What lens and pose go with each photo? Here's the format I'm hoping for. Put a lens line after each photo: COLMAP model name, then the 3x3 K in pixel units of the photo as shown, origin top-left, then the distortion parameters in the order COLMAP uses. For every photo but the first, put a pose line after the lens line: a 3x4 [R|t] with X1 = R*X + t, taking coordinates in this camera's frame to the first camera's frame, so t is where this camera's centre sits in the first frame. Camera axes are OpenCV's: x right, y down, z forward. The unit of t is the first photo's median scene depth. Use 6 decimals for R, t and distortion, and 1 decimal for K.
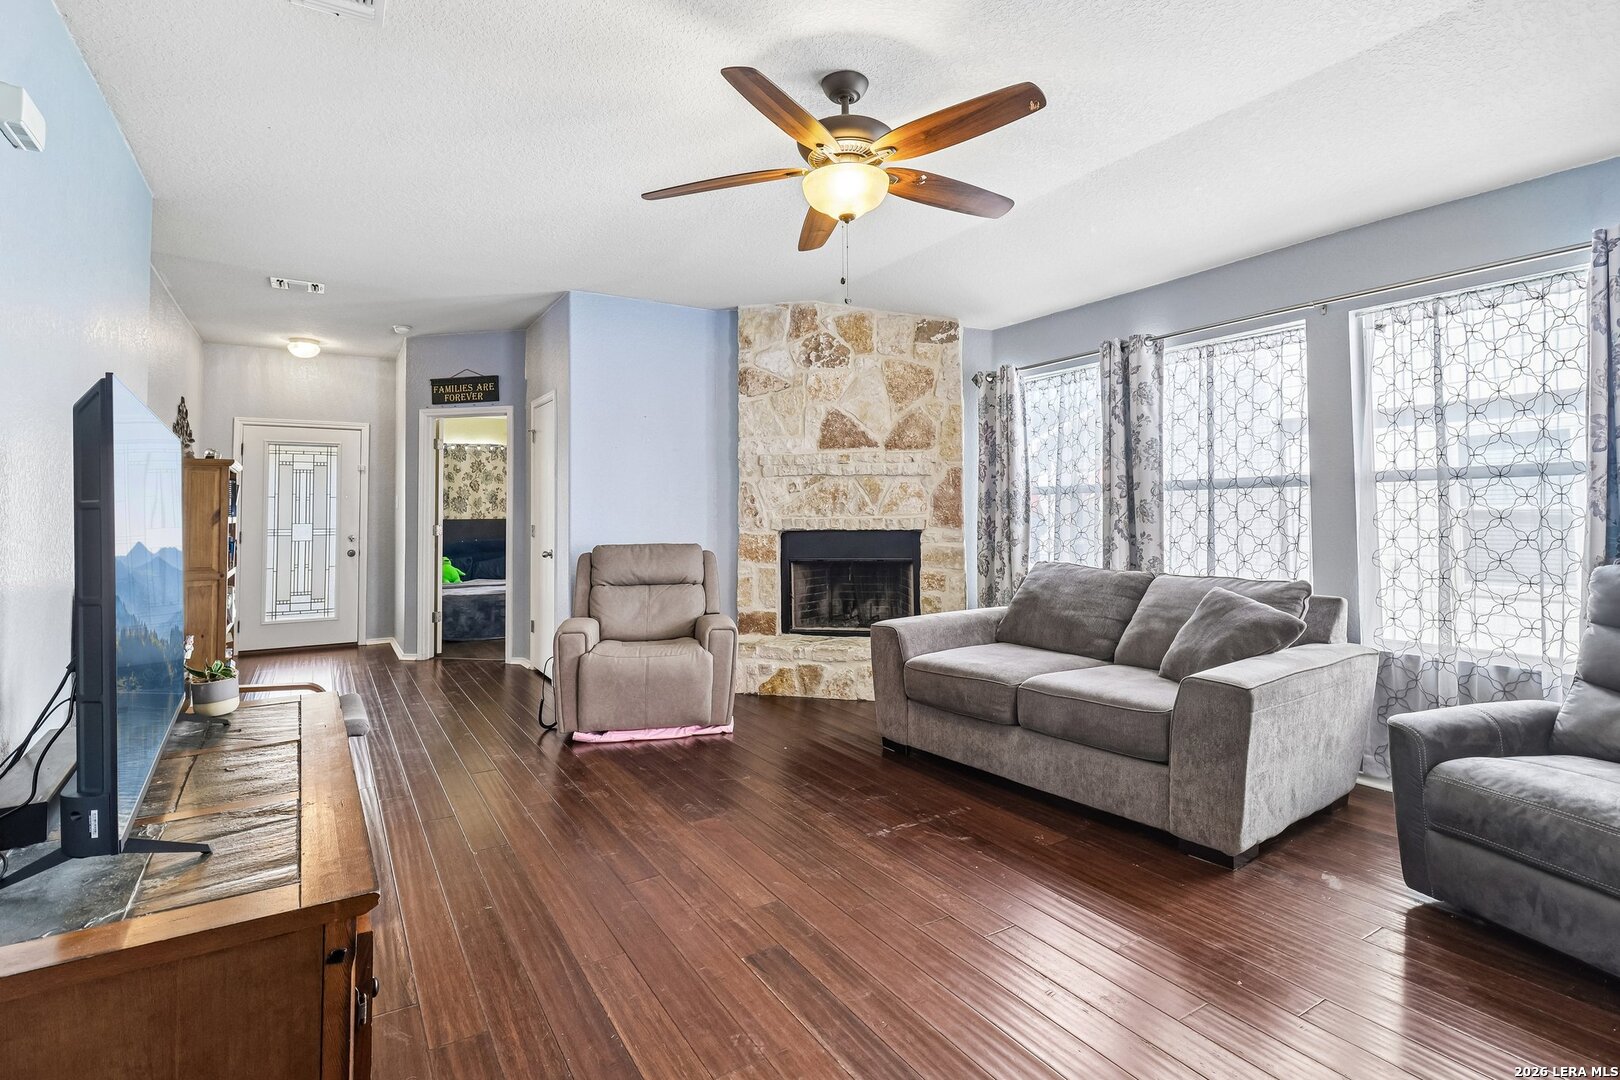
lens RADIAL K [[775.4, 0, 812.2], [0, 775.4, 495.9], [0, 0, 1]] dist [0.001837, 0.000277]
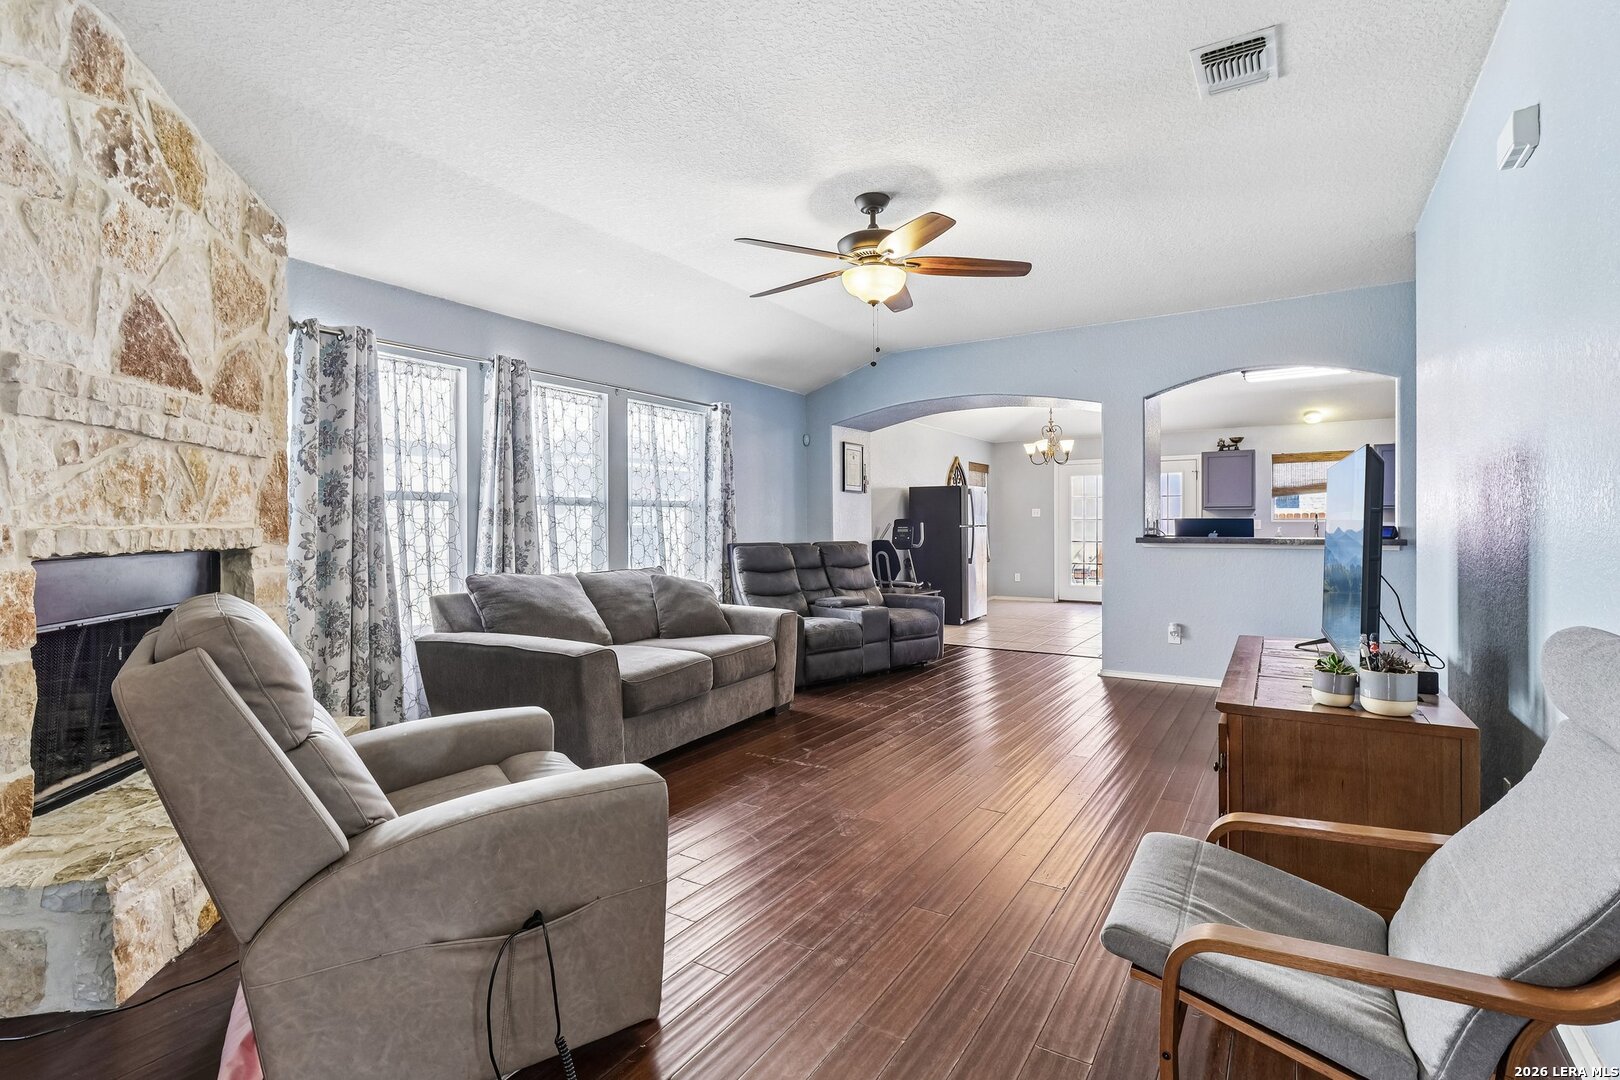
lens RADIAL K [[765.9, 0, 810.0], [0, 765.9, 540.0], [0, 0, 1]] dist [-0.000966, 0.000012]
pose [[-0.424173, -0.006466, 0.905558, -0.578020], [-0.015648, 0.999878, -0.000190, 0.030789], [-0.905446, -0.014251, -0.424222, 0.857334]]
